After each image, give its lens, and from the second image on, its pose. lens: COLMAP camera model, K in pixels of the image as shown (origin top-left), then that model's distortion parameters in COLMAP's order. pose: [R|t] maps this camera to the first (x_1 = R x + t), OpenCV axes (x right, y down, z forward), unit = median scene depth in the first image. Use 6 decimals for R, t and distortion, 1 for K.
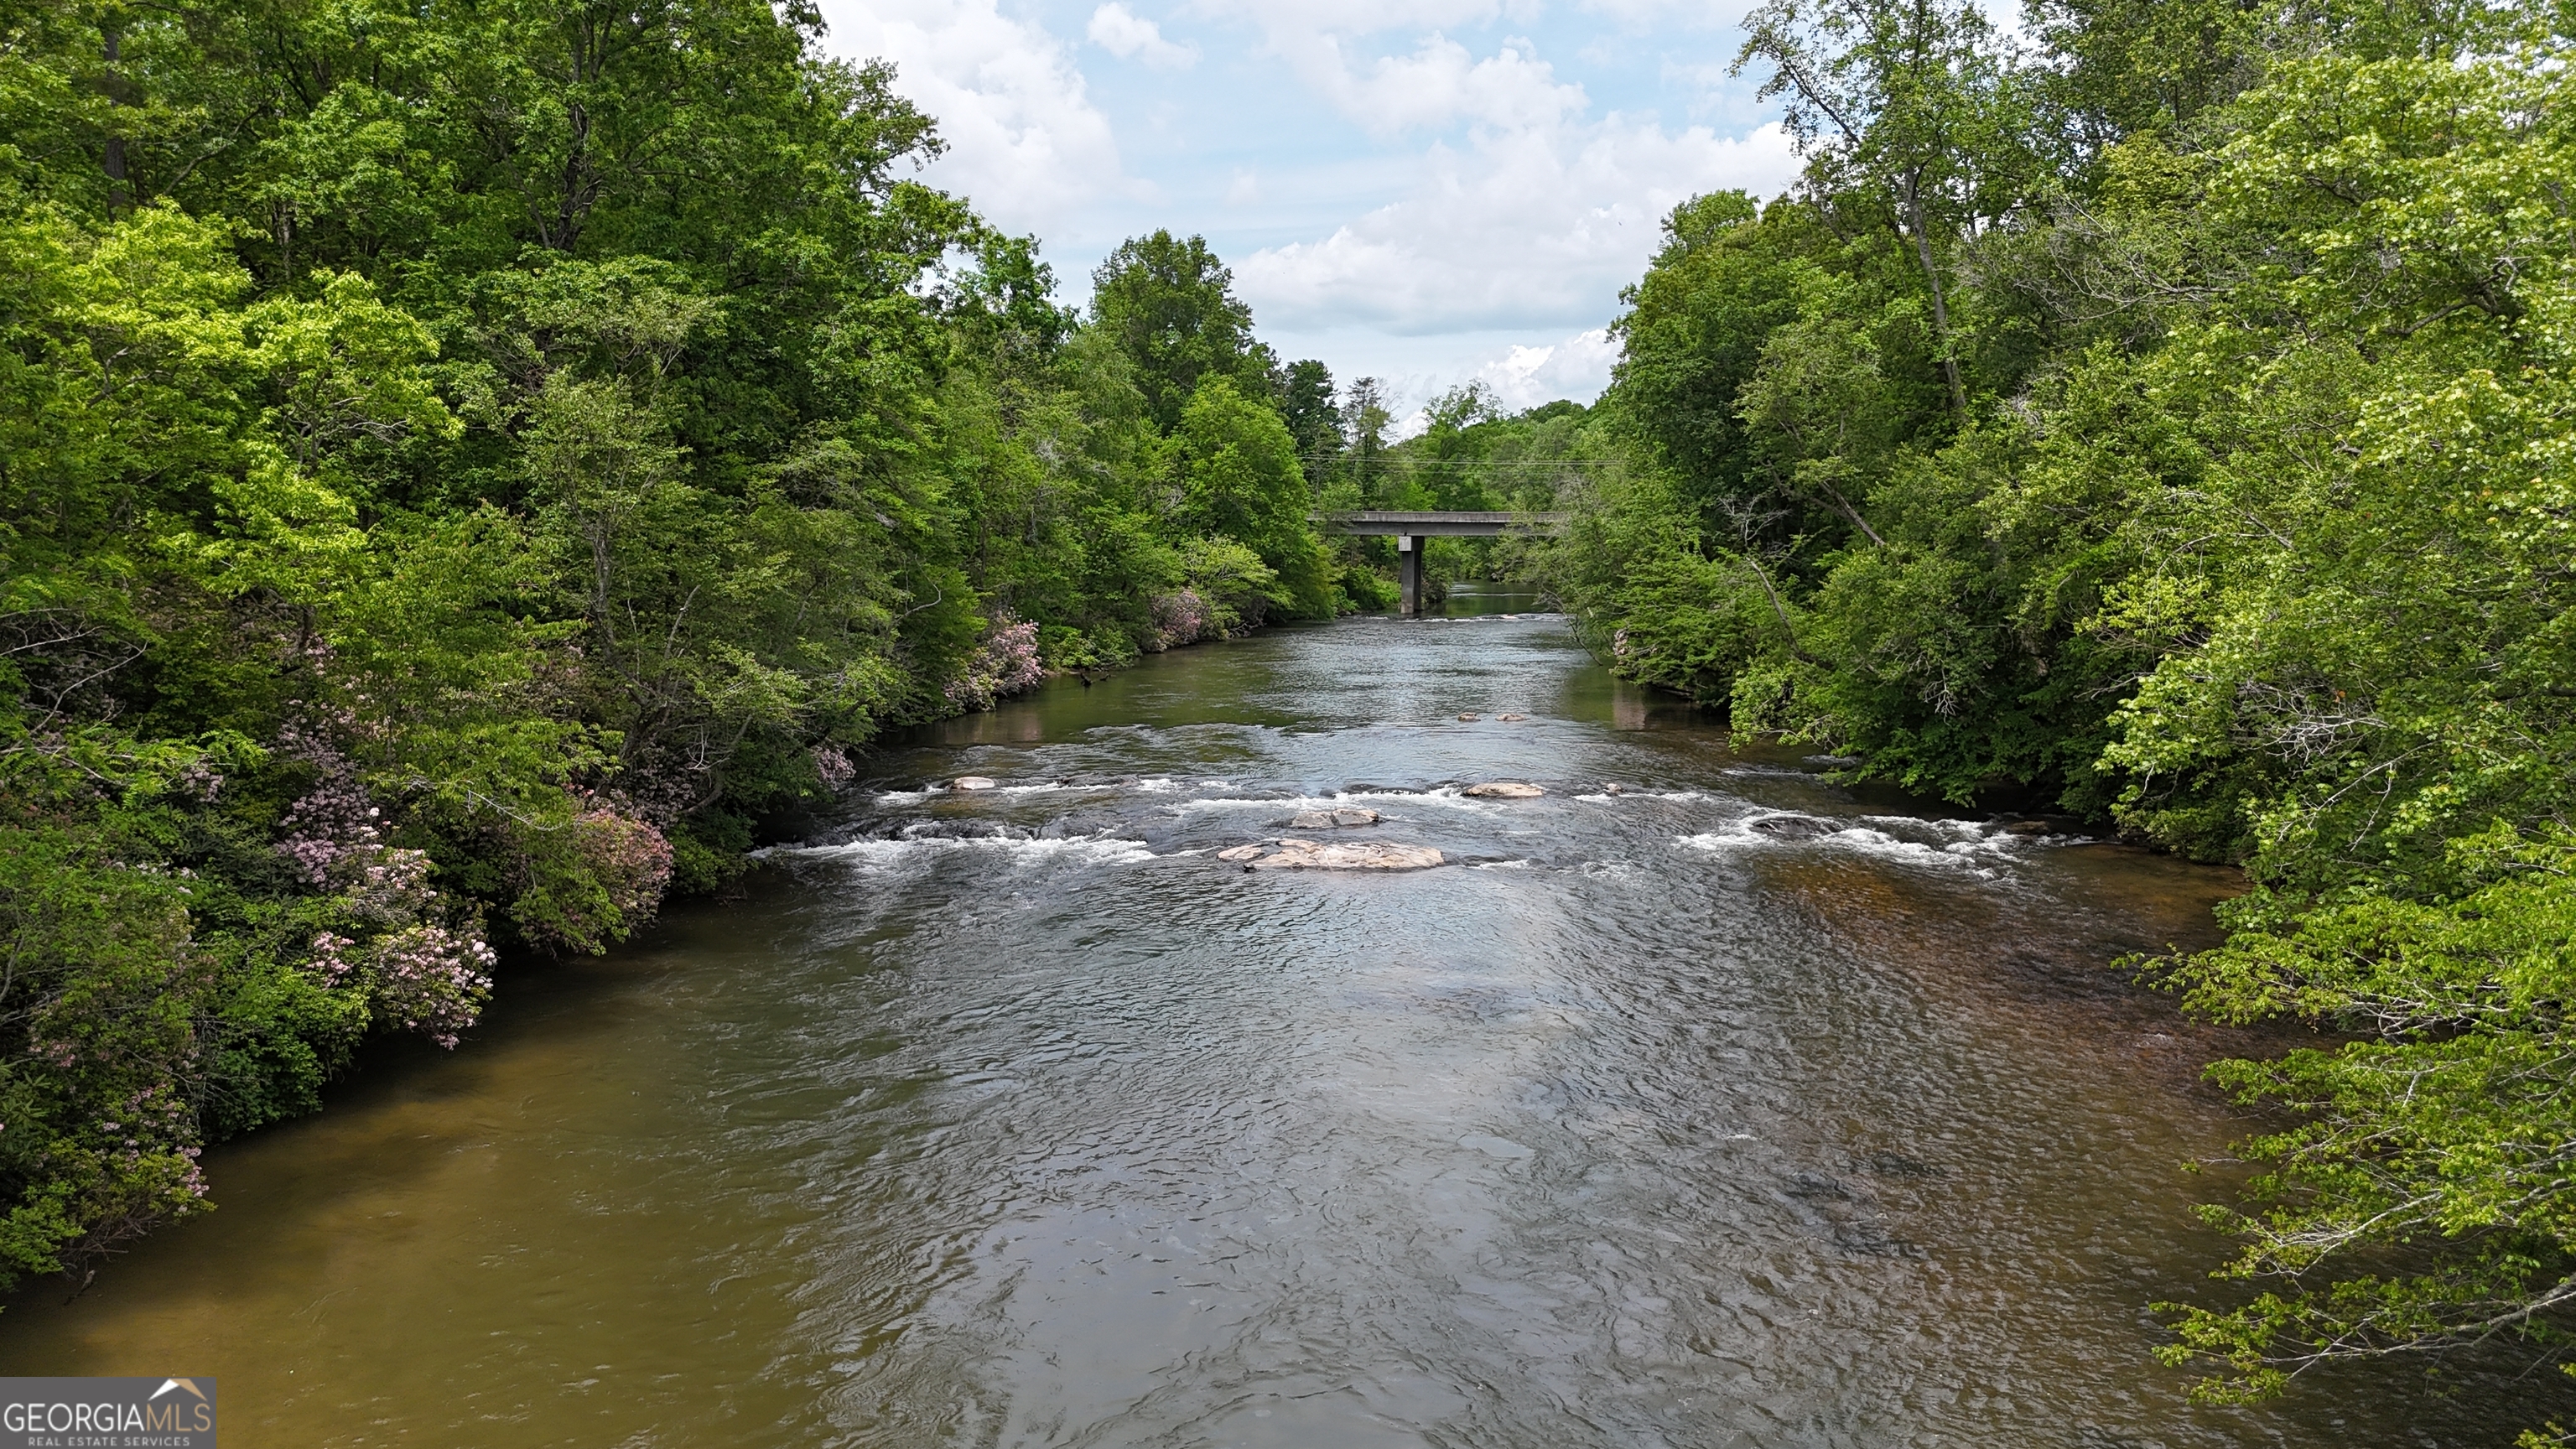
lens RADIAL K [[1948.5, 0, 1283.8], [0, 1948.5, 717.1], [0, 0, 1]] dist [0.066043, -0.073118]
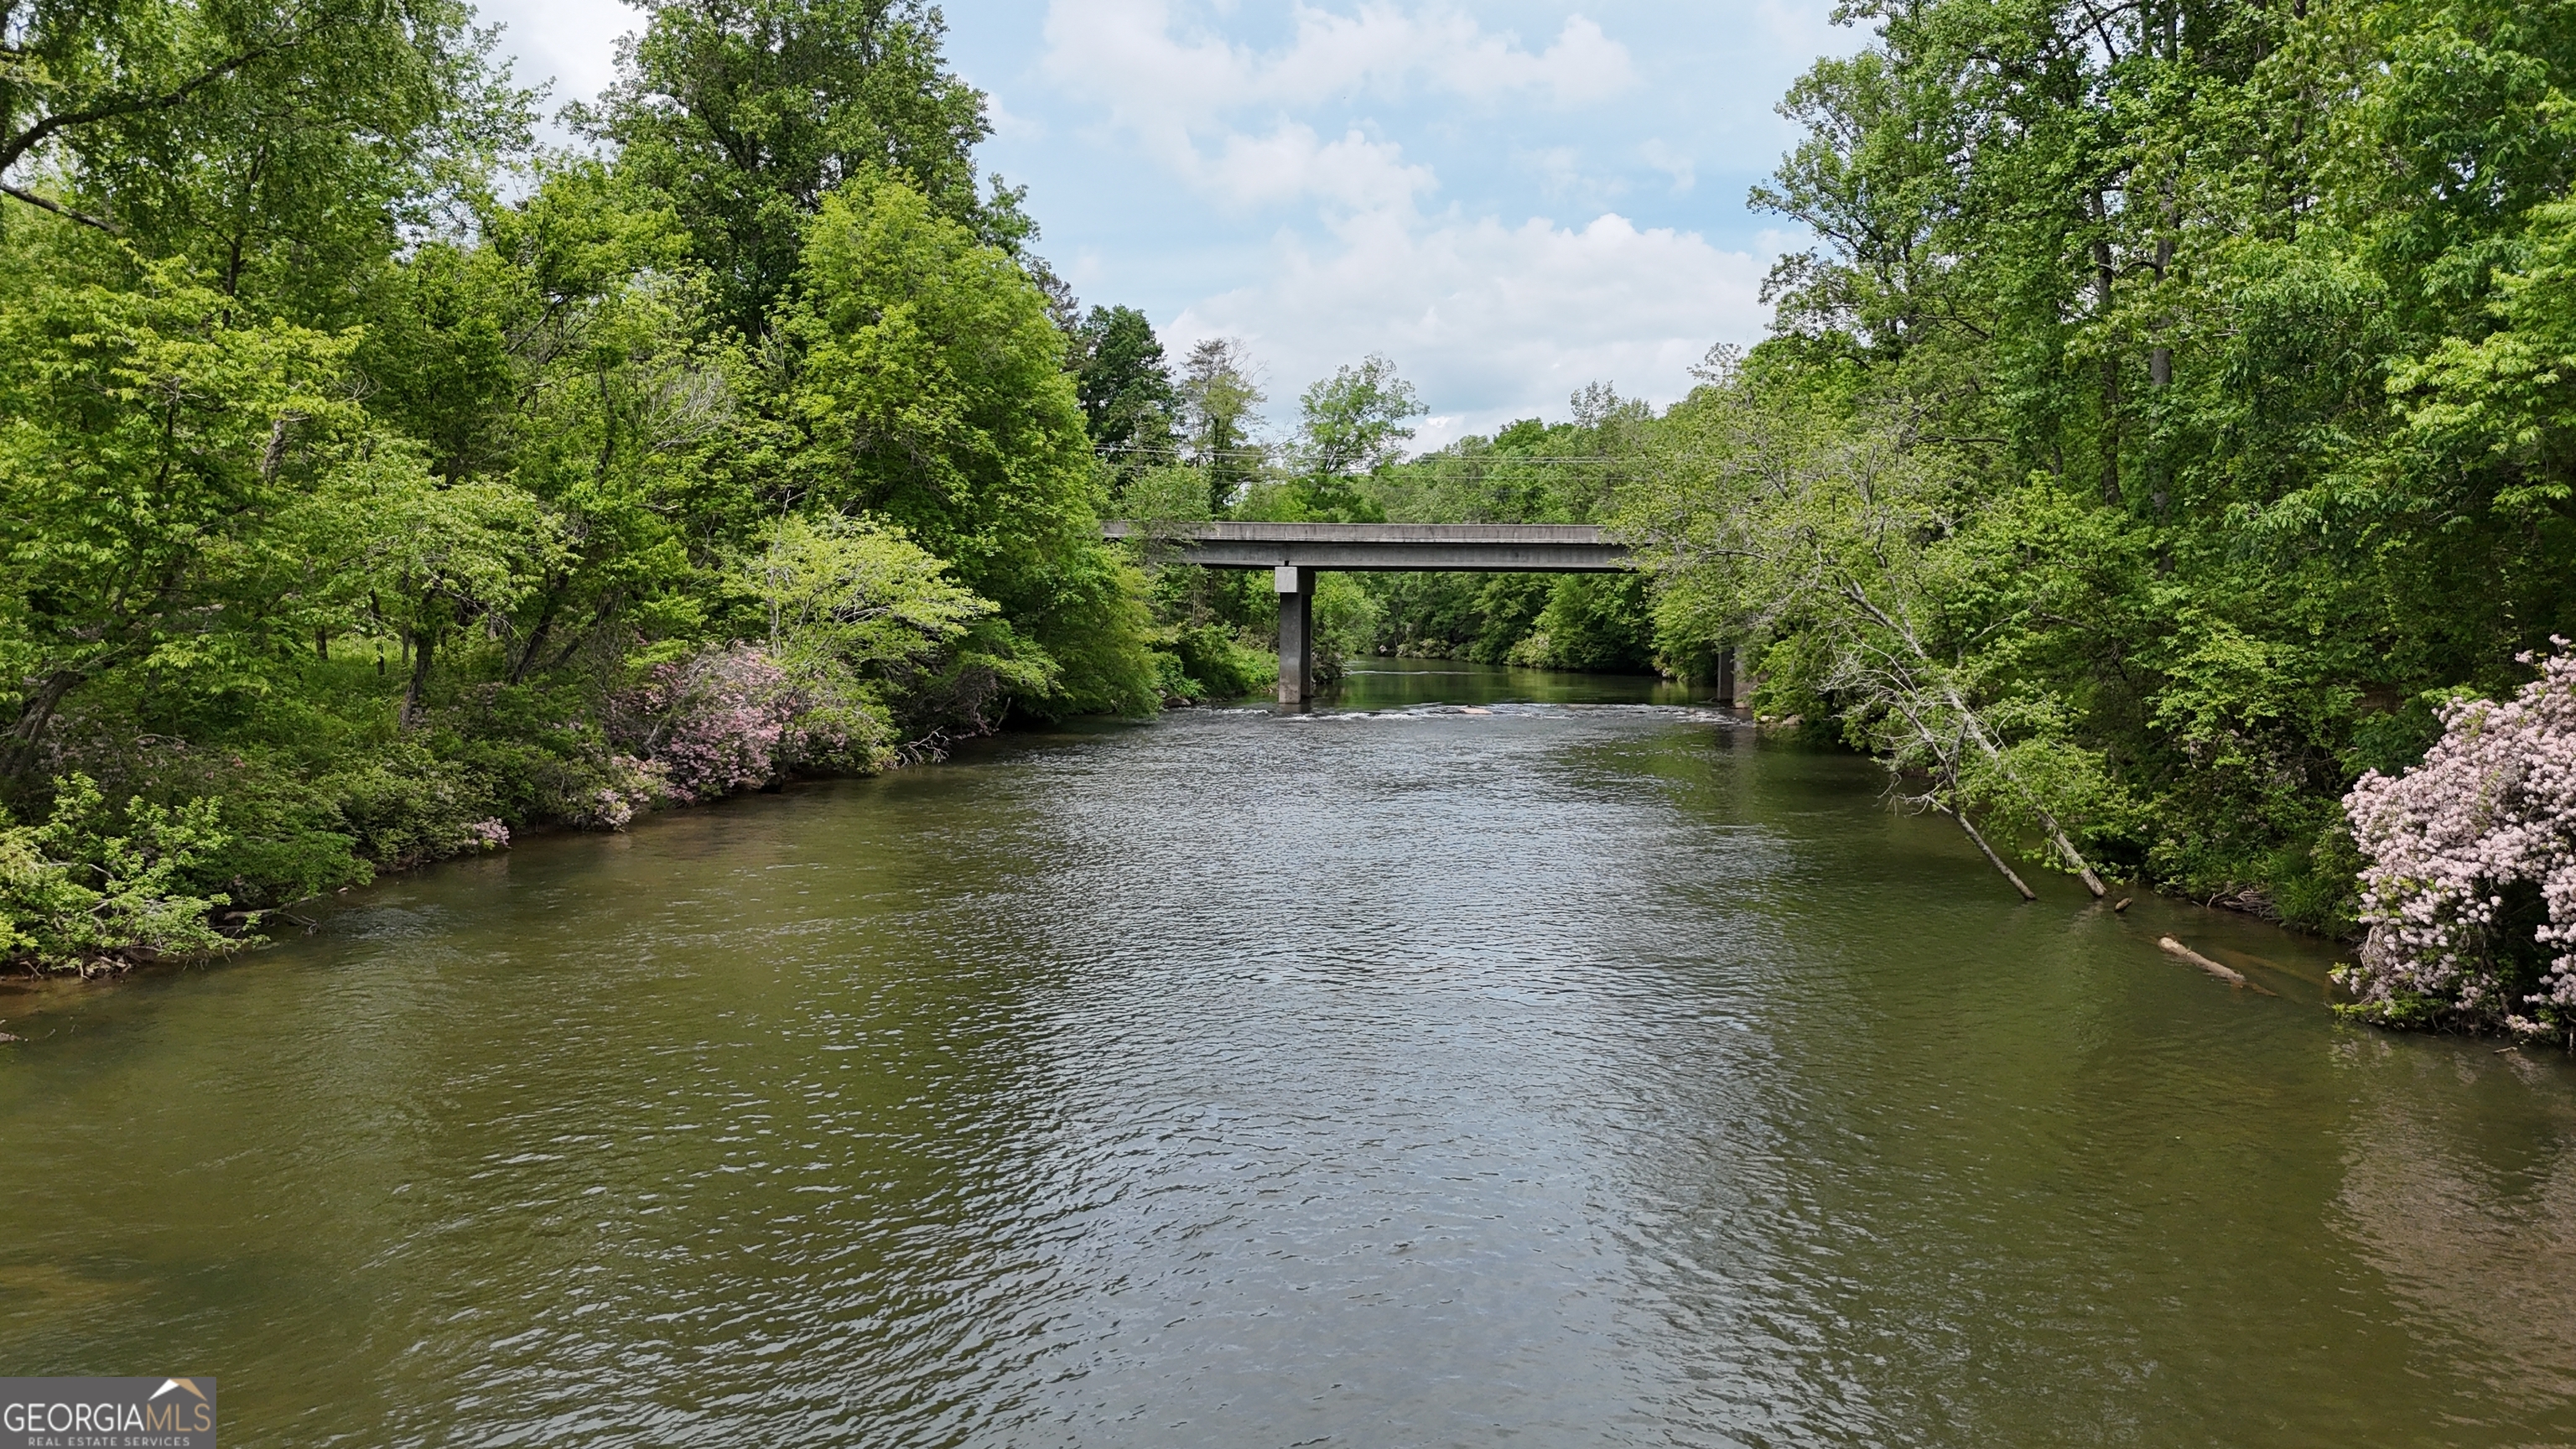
lens RADIAL K [[1948.5, 0, 1287.6], [0, 1948.5, 729.7], [0, 0, 1]] dist [0.066043, -0.073118]
pose [[0.996871, -0.001432, 0.079029, 0.016375], [0.004331, 0.999323, -0.036524, -0.022382], [-0.078923, 0.036752, 0.996203, 0.395241]]
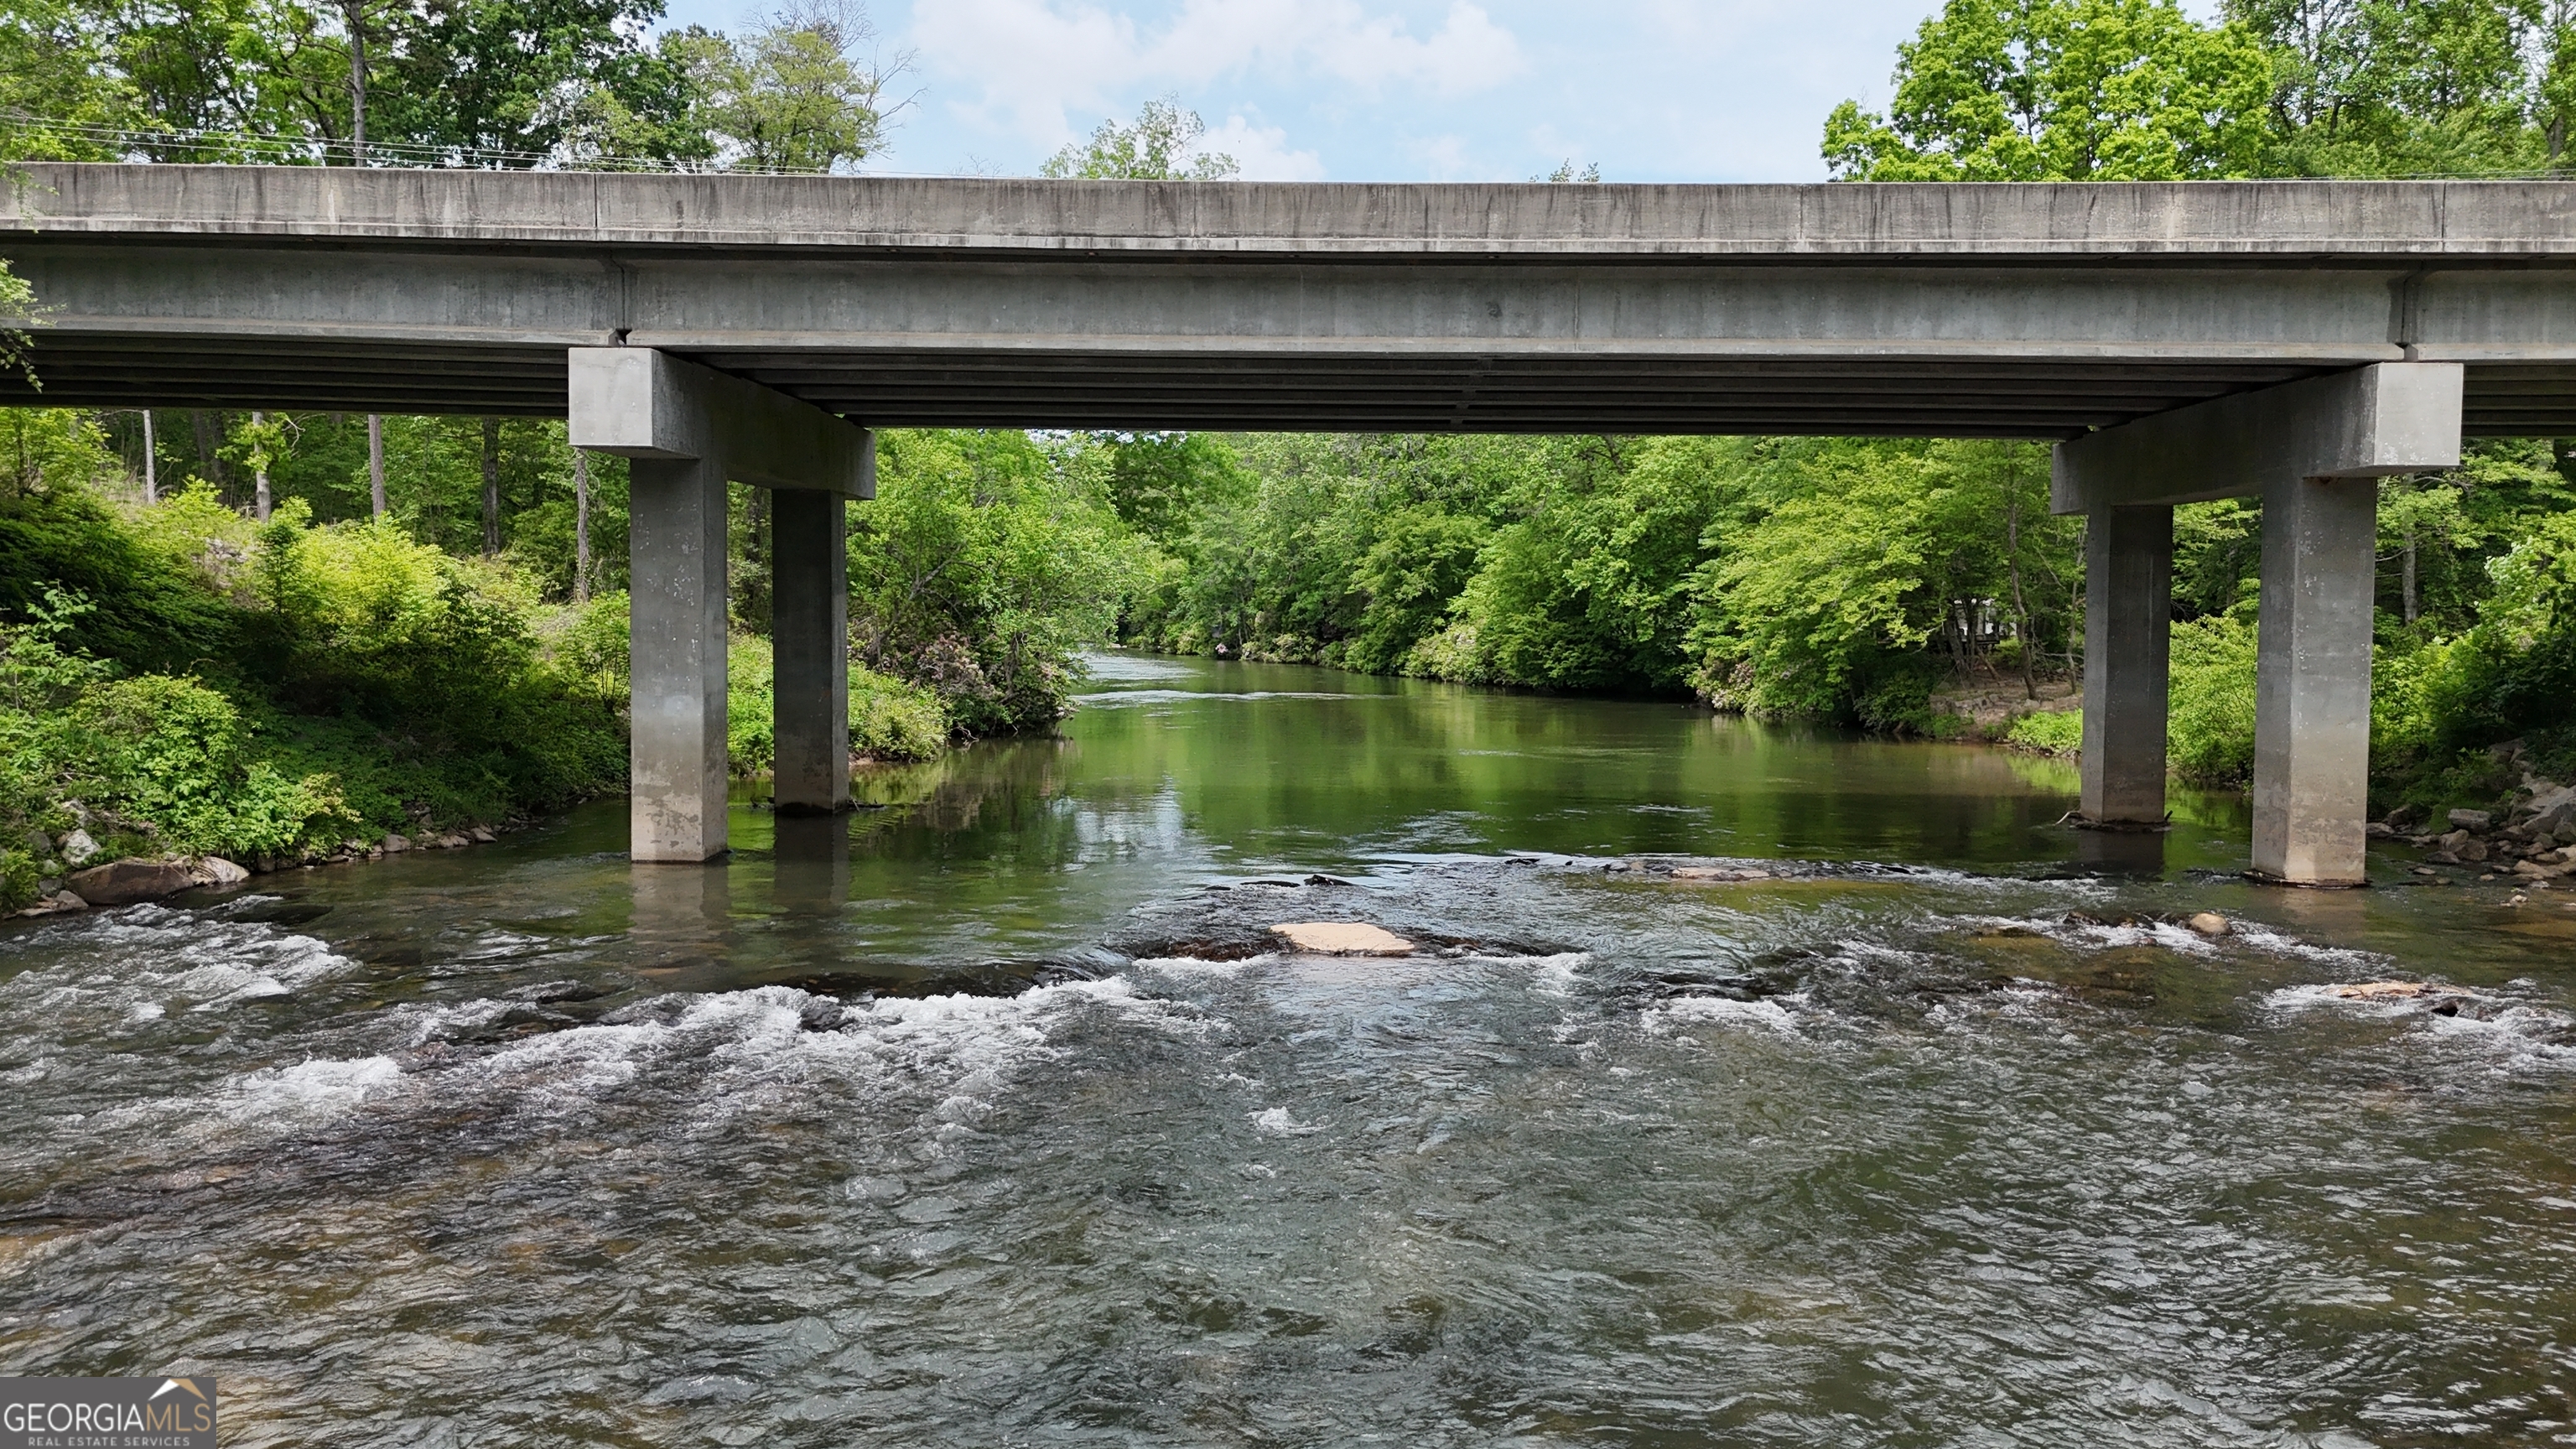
lens RADIAL K [[1948.5, 0, 1286.7], [0, 1948.5, 718.7], [0, 0, 1]] dist [0.066043, -0.073118]
pose [[0.990597, -0.000413, 0.136811, 0.083712], [0.006034, 0.999154, -0.040677, -0.052223], [-0.136679, 0.041120, 0.989762, 0.762821]]
